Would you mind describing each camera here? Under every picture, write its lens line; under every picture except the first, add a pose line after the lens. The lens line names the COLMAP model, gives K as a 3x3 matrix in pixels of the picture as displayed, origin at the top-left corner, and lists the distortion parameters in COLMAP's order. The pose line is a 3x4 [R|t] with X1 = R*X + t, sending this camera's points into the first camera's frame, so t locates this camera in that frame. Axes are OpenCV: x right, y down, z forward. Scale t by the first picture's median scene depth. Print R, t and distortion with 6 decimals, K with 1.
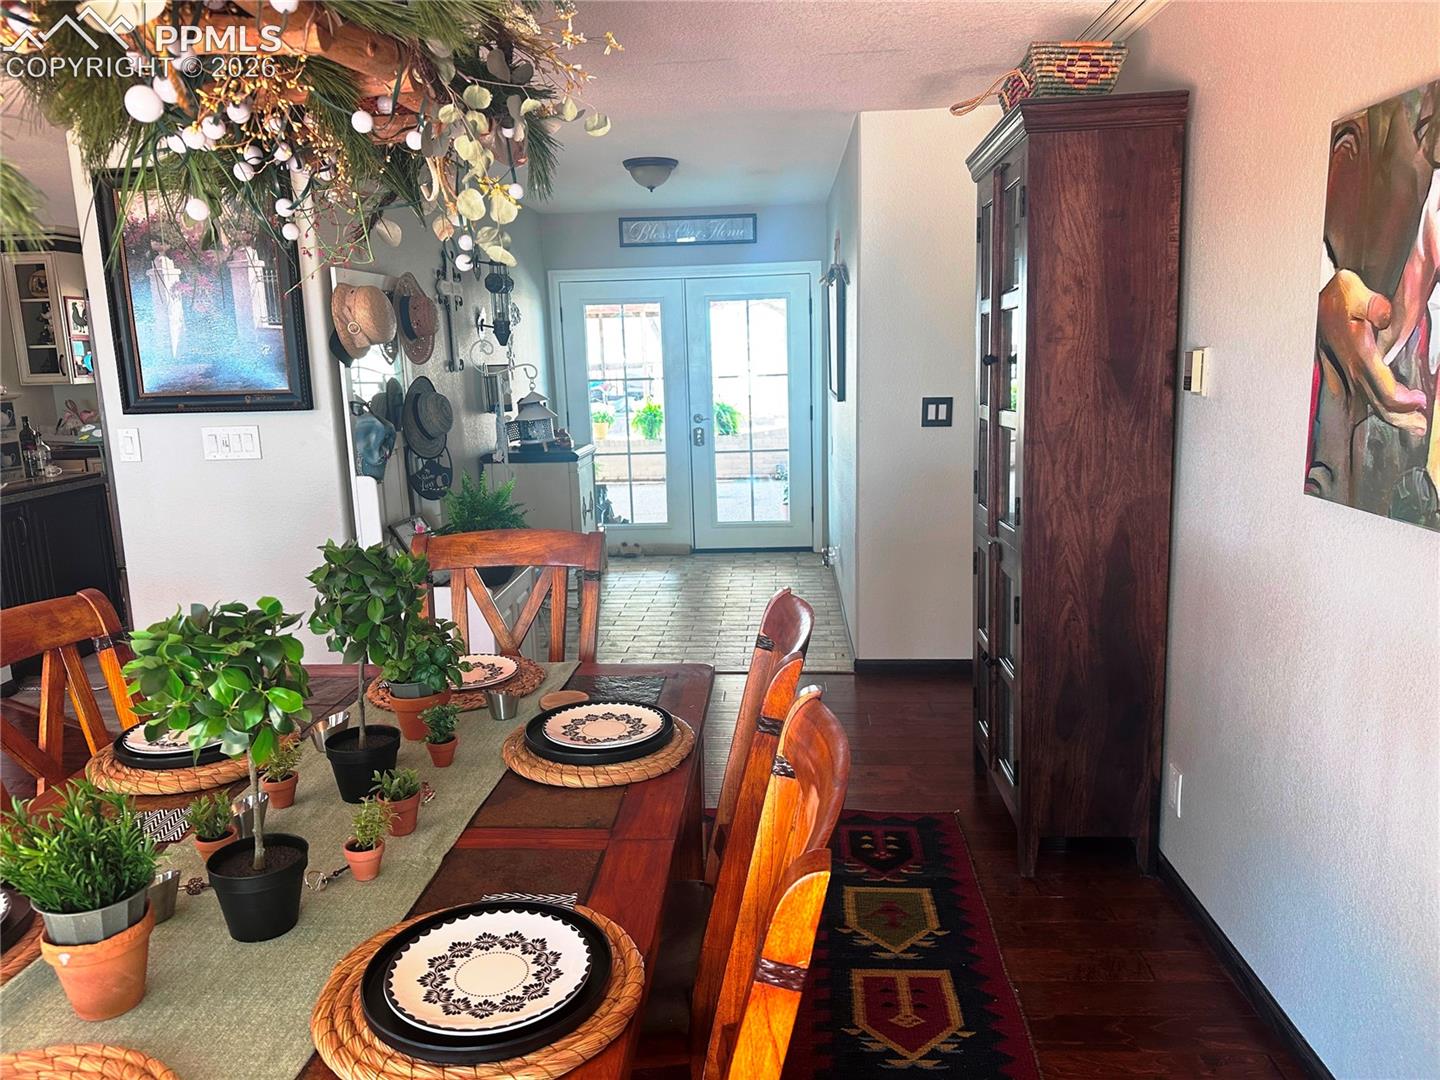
lens RADIAL K [[1015.8, 0, 722.7], [0, 1015.8, 539.7], [0, 0, 1]] dist [0.043804, -0.057391]
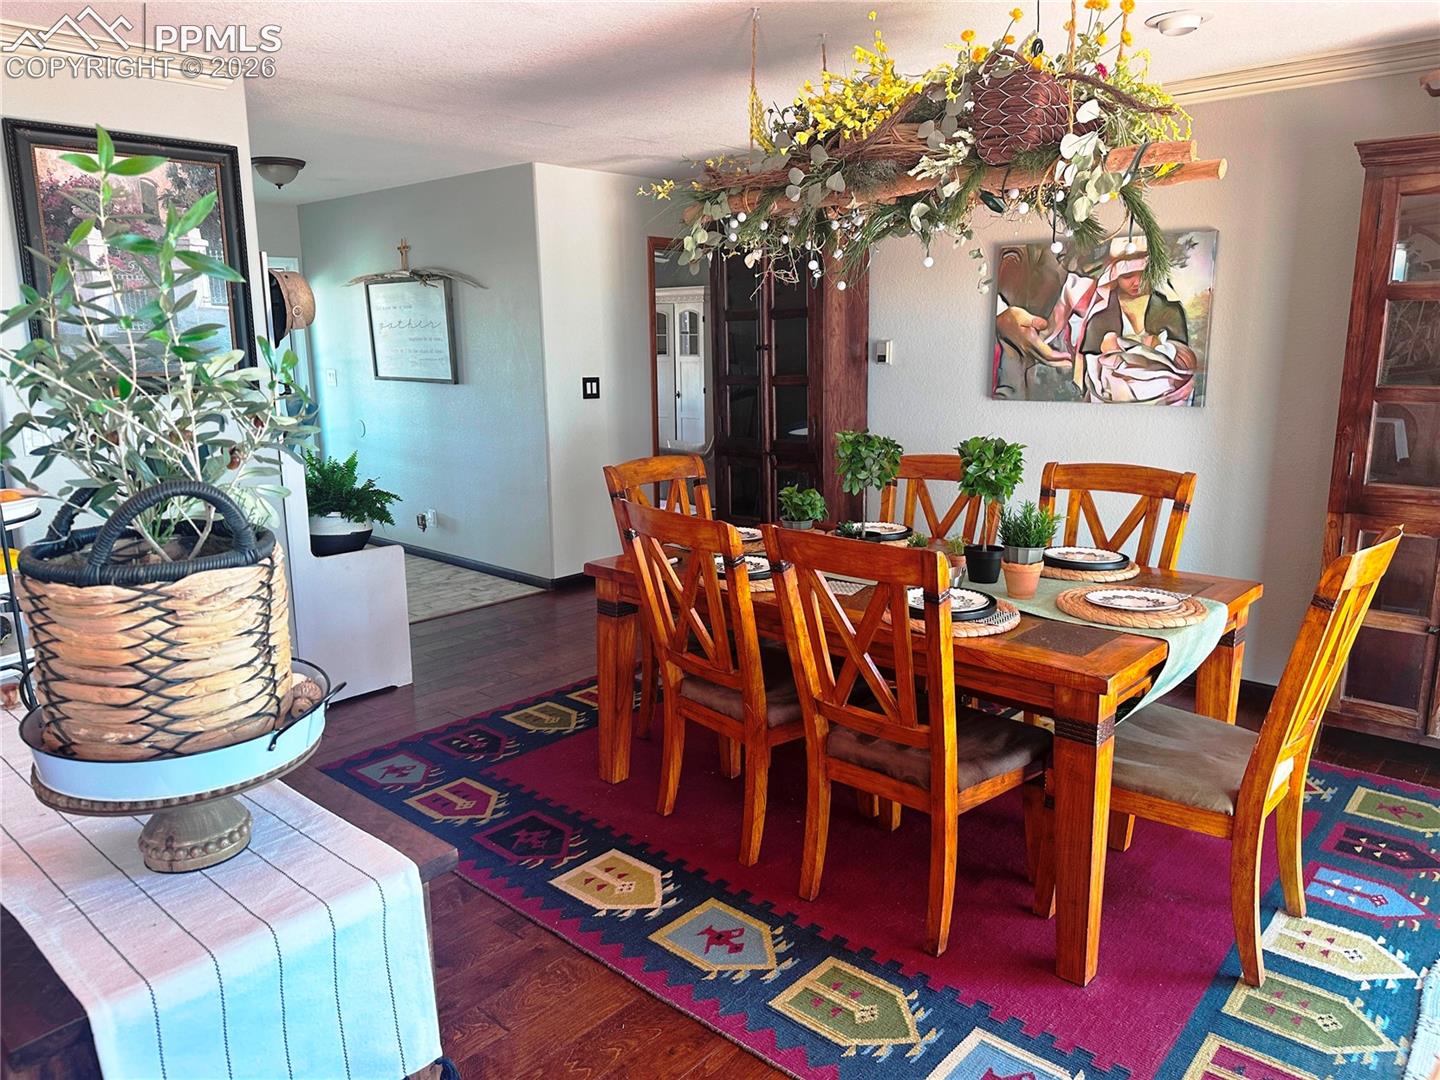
lens RADIAL K [[1015.8, 0, 720.7], [0, 1015.8, 536.7], [0, 0, 1]] dist [0.043804, -0.057391]
pose [[0.613640, -0.133977, 0.778136, -1.510443], [0.142883, 0.988071, 0.057445, 0.038070], [-0.776550, 0.075932, 0.625463, 0.029106]]
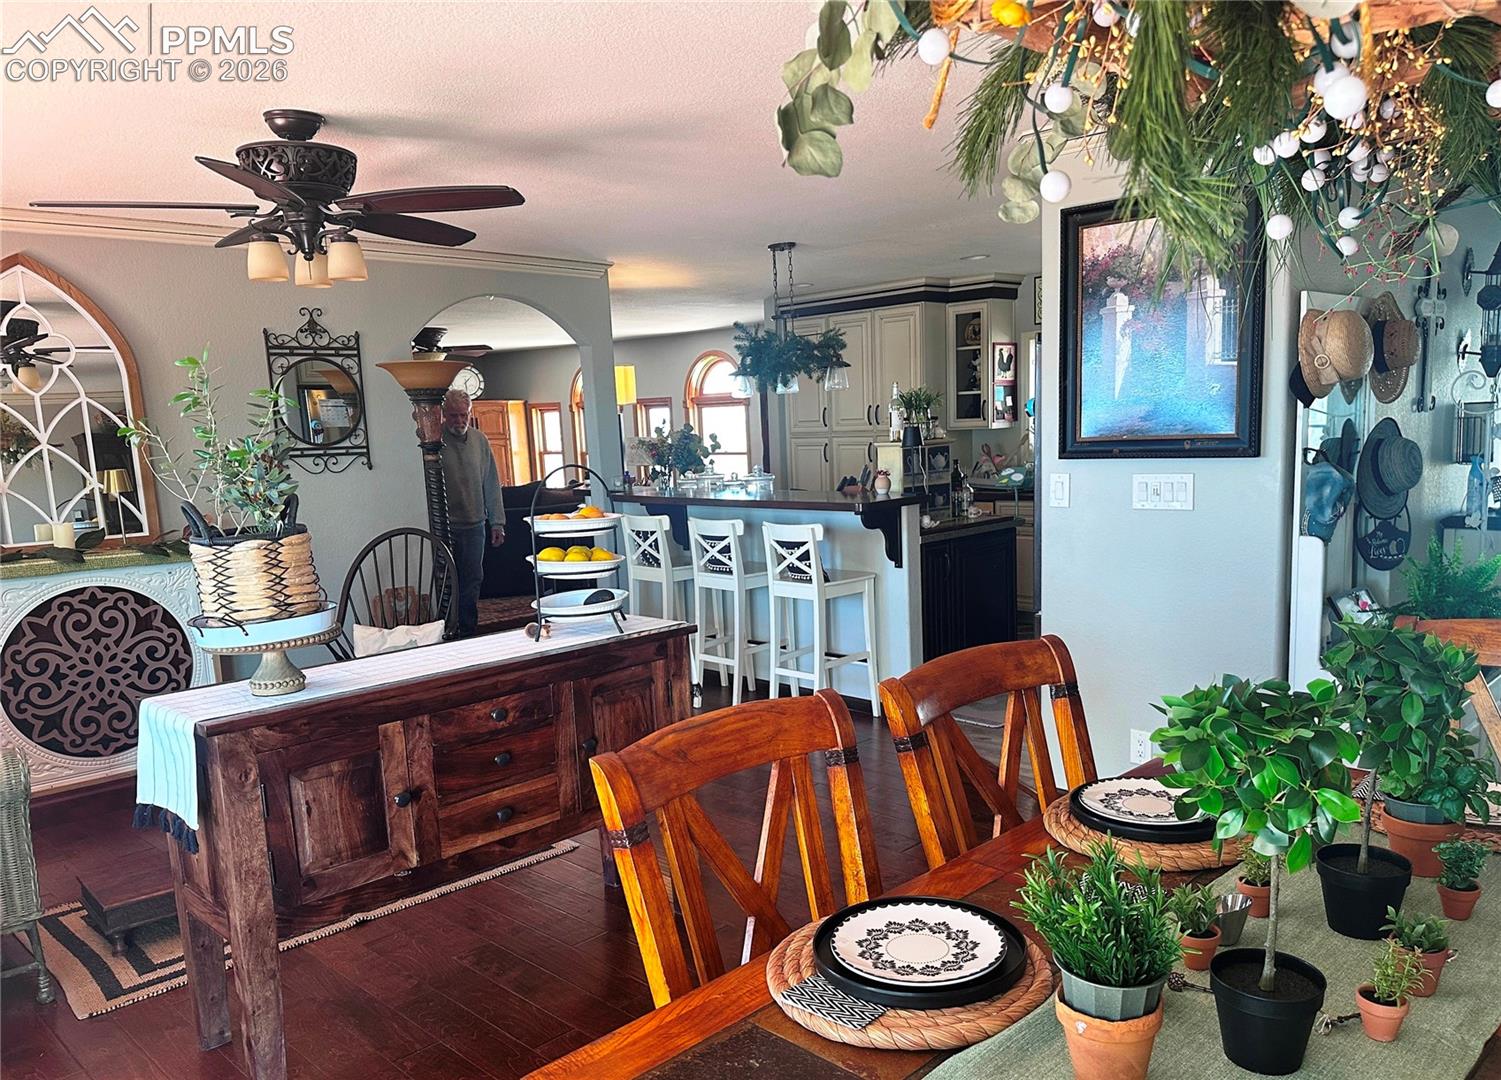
lens RADIAL K [[1123.5, 0, 761.7], [0, 1123.5, 619.6], [0, 0, 1]] dist [0.022831, -0.040909]
pose [[0.747225, 0.113105, -0.654876, -0.117589], [-0.102202, 0.993246, 0.054931, 0.002134], [0.656666, 0.025884, 0.753737, -0.001132]]
